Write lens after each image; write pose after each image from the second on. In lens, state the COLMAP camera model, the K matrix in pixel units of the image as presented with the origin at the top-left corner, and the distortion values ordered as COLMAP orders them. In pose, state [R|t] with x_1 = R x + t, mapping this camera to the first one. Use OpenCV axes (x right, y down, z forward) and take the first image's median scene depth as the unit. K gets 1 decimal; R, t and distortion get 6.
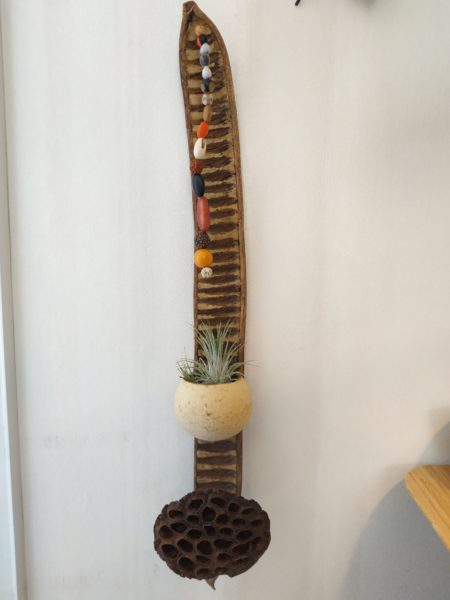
lens RADIAL K [[424.4, 0, 216.3], [0, 424.4, 302.5], [0, 0, 1]] dist [0.045287, -0.112795]
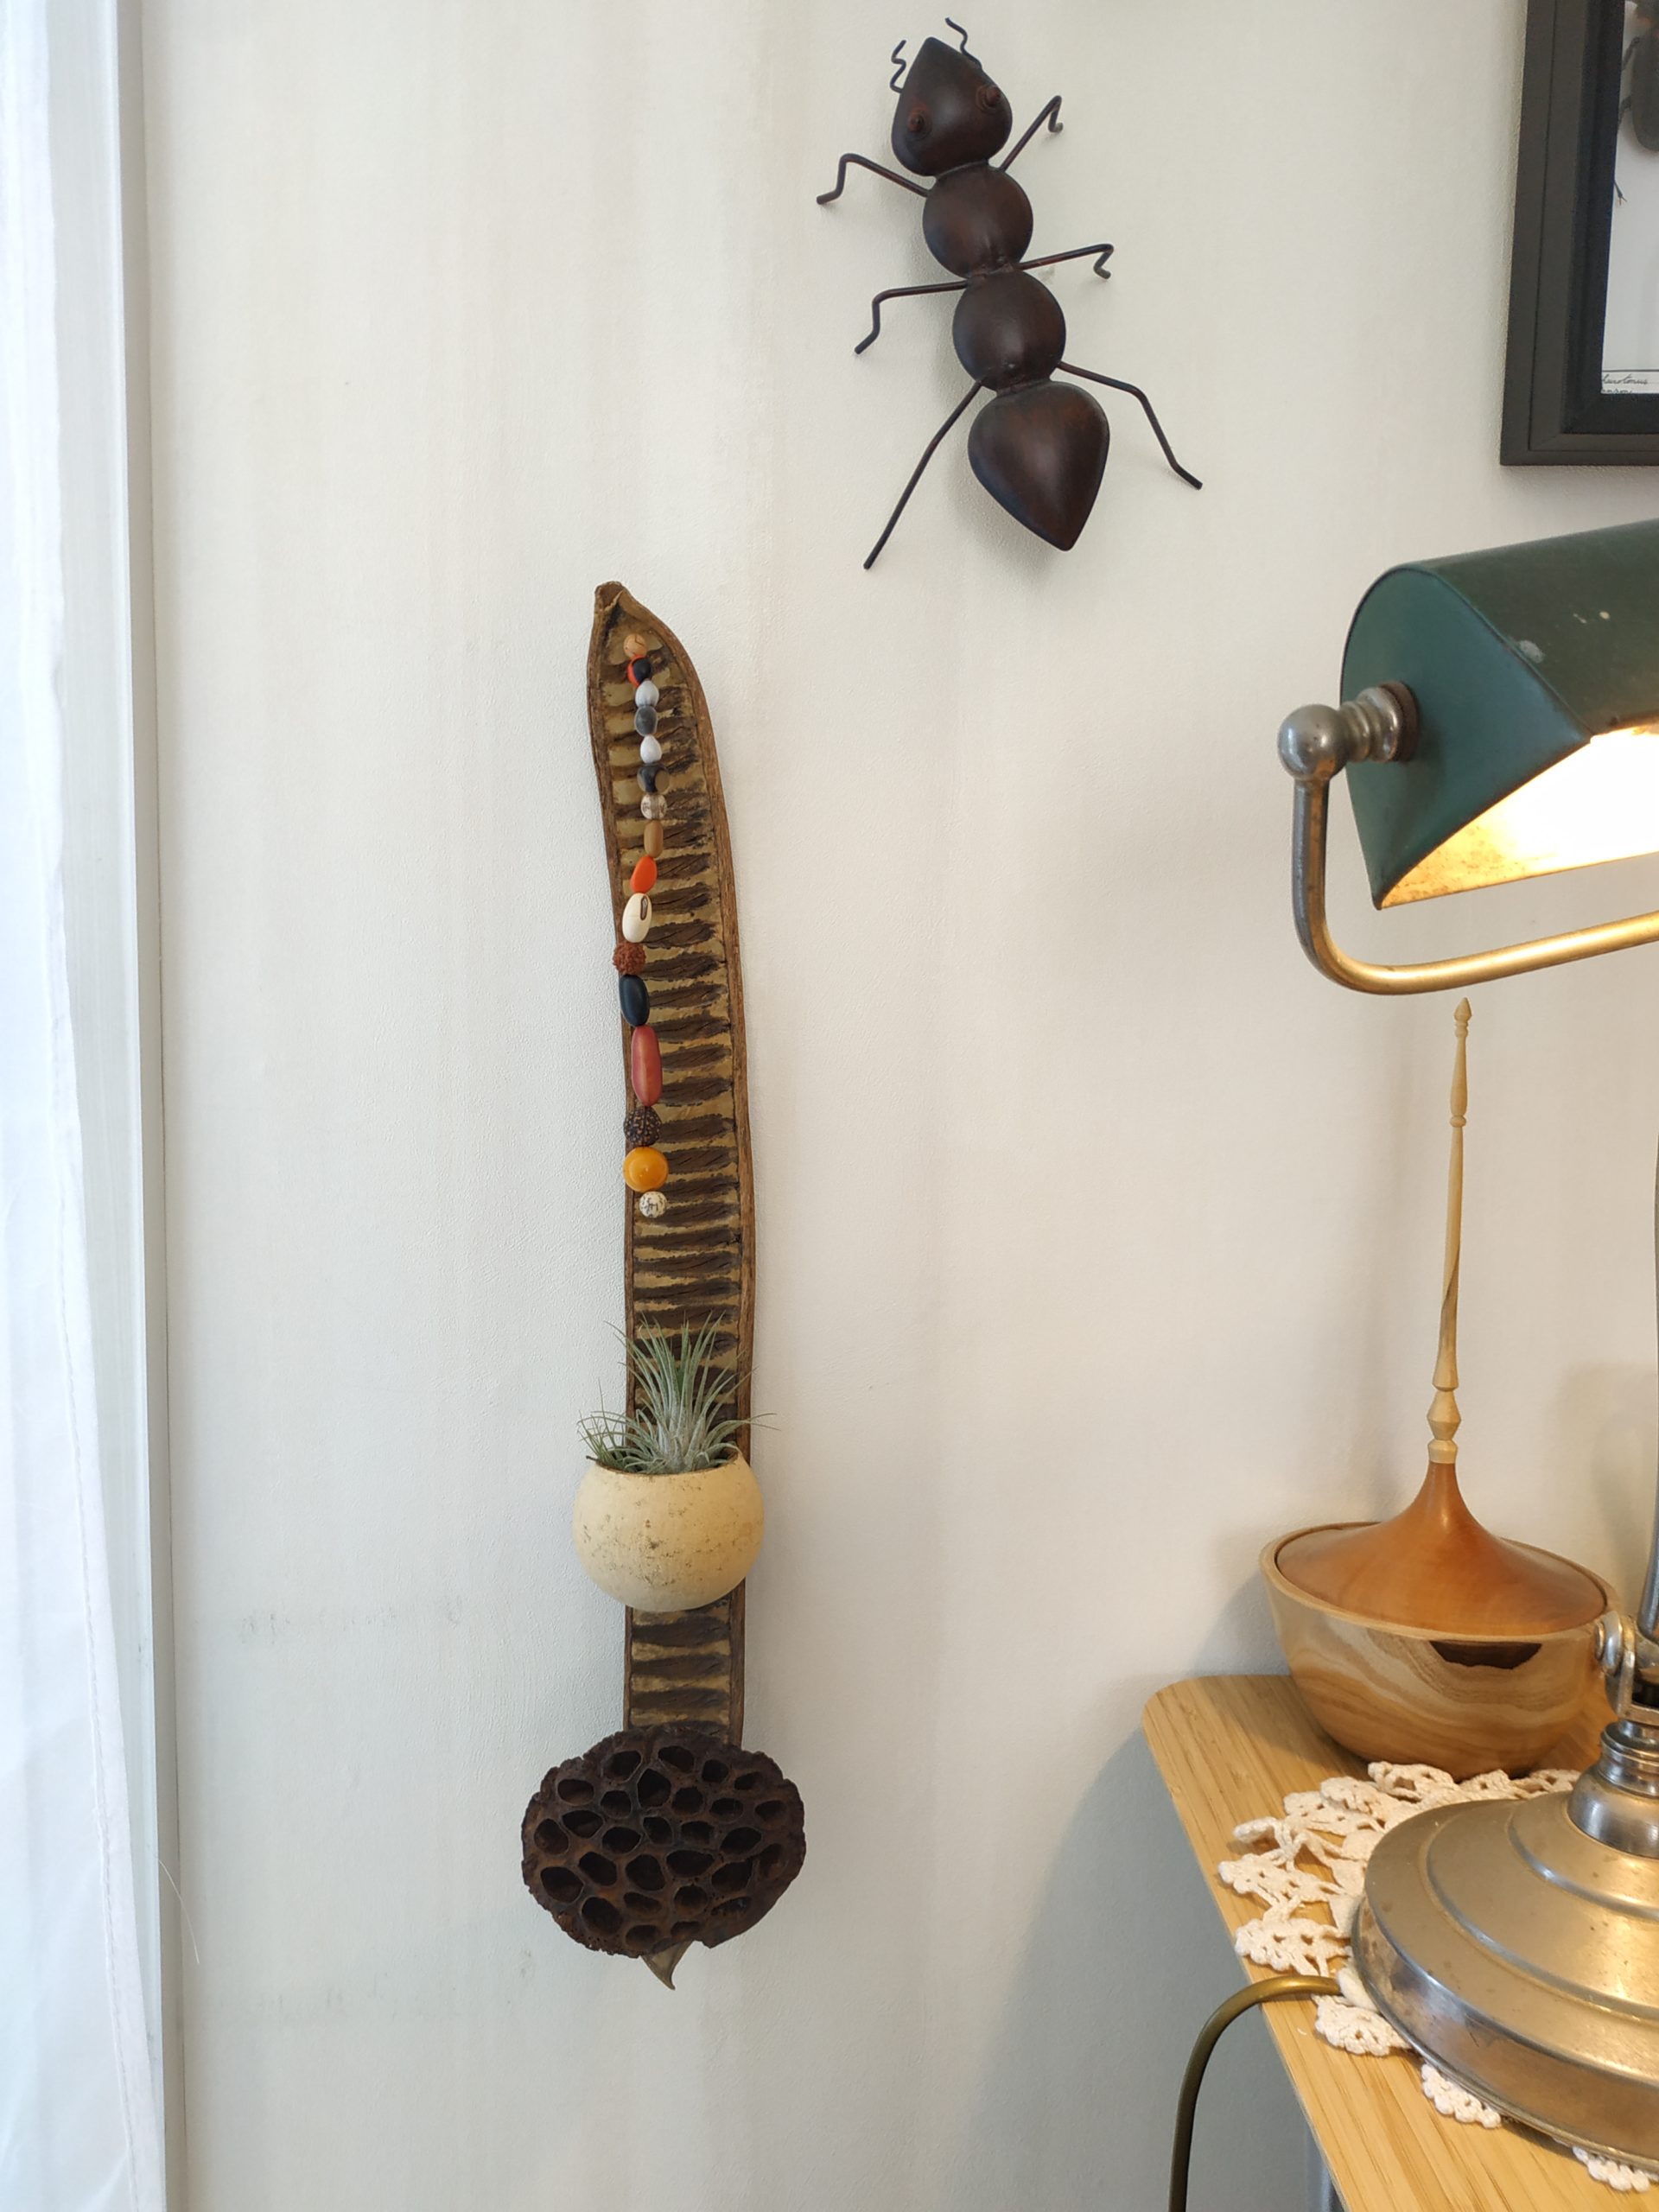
lens RADIAL K [[1628.7, 0, 829.5], [0, 1628.7, 1106.0], [0, 0, 1]] dist [0.082486, -0.213507]
pose [[0.999262, -0.000598, 0.038408, 0.086268], [0.002048, 0.999286, -0.037730, -0.102773], [-0.038358, 0.037781, 0.998550, -0.595773]]
